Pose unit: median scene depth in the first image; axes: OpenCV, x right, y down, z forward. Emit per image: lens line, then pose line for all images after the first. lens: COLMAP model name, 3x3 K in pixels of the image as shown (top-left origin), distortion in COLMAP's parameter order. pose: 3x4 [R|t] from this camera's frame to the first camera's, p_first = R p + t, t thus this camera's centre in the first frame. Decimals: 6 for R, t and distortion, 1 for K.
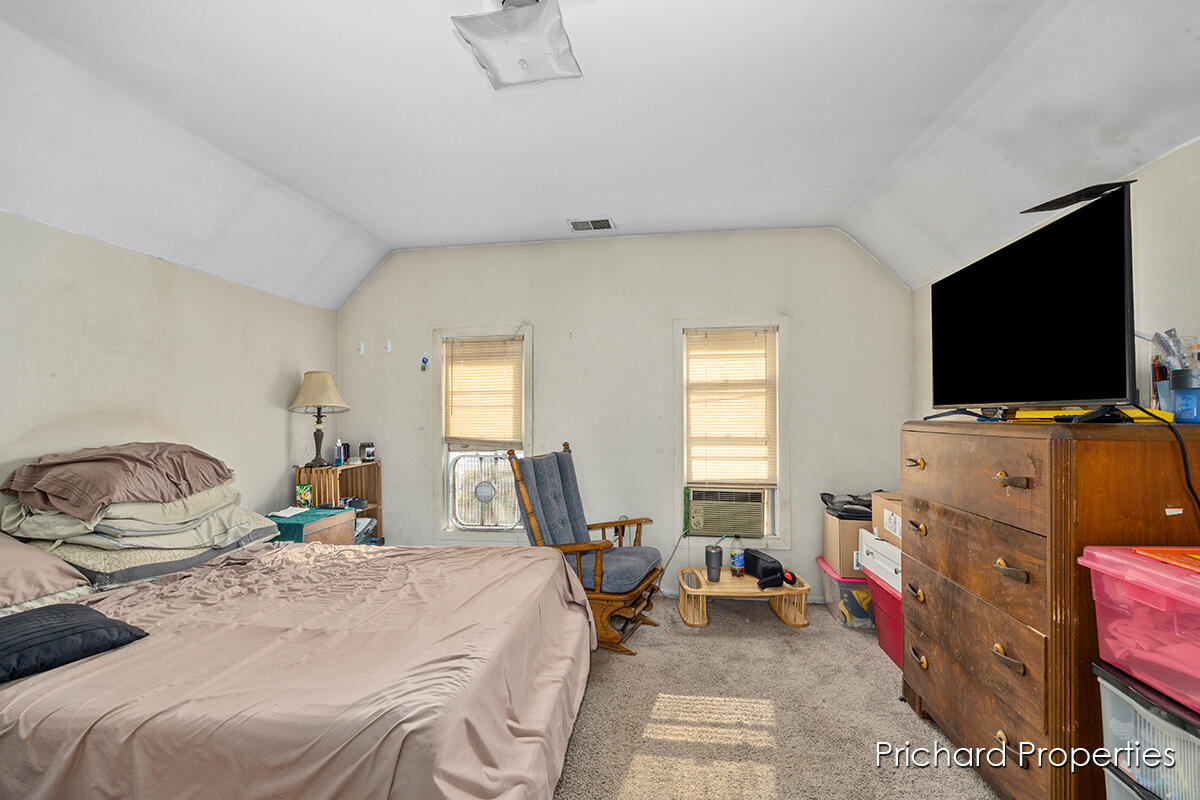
lens RADIAL K [[509.5, 0, 601.4], [0, 509.5, 407.6], [0, 0, 1]] dist [-0.000304, -0.000069]
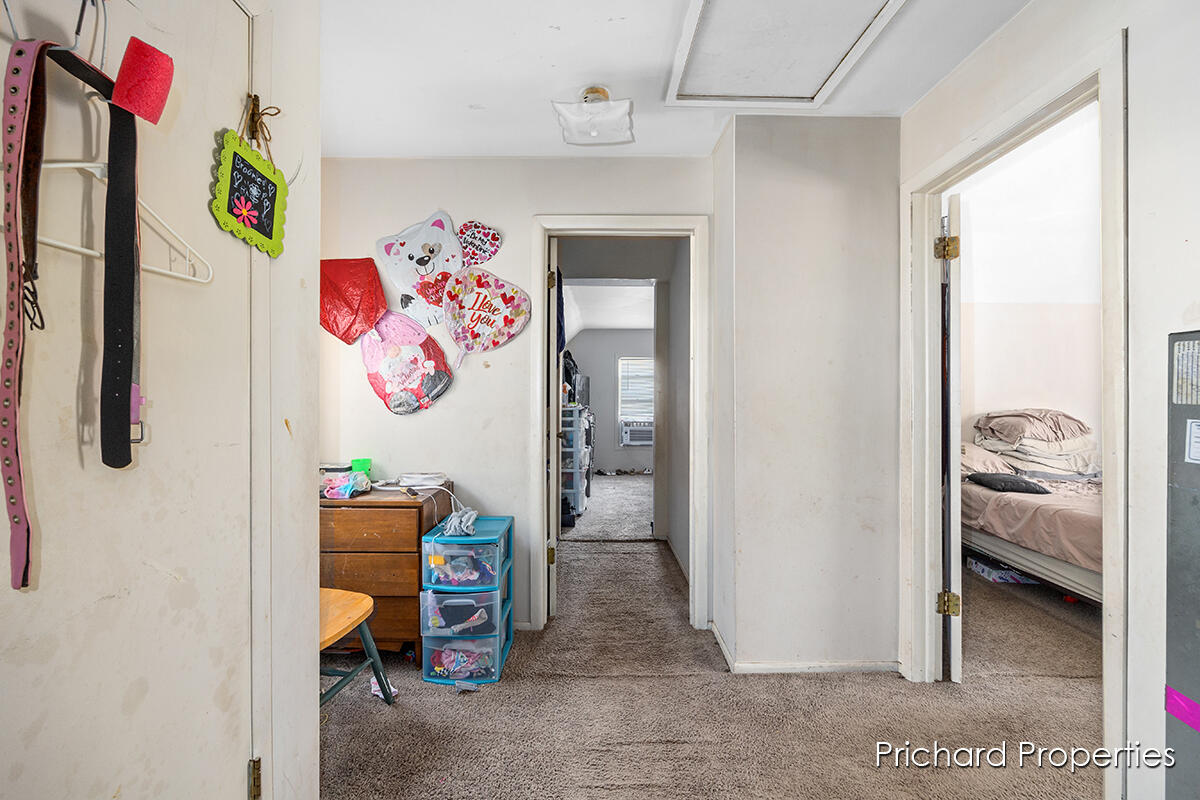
lens RADIAL K [[509.5, 0, 593.3], [0, 509.5, 391.8], [0, 0, 1]] dist [-0.000304, -0.000069]
pose [[0.181209, 0.005740, -0.983428, 0.701512], [0.015183, 0.999847, 0.008633, -0.035111], [0.983327, -0.016496, 0.181094, -1.024400]]
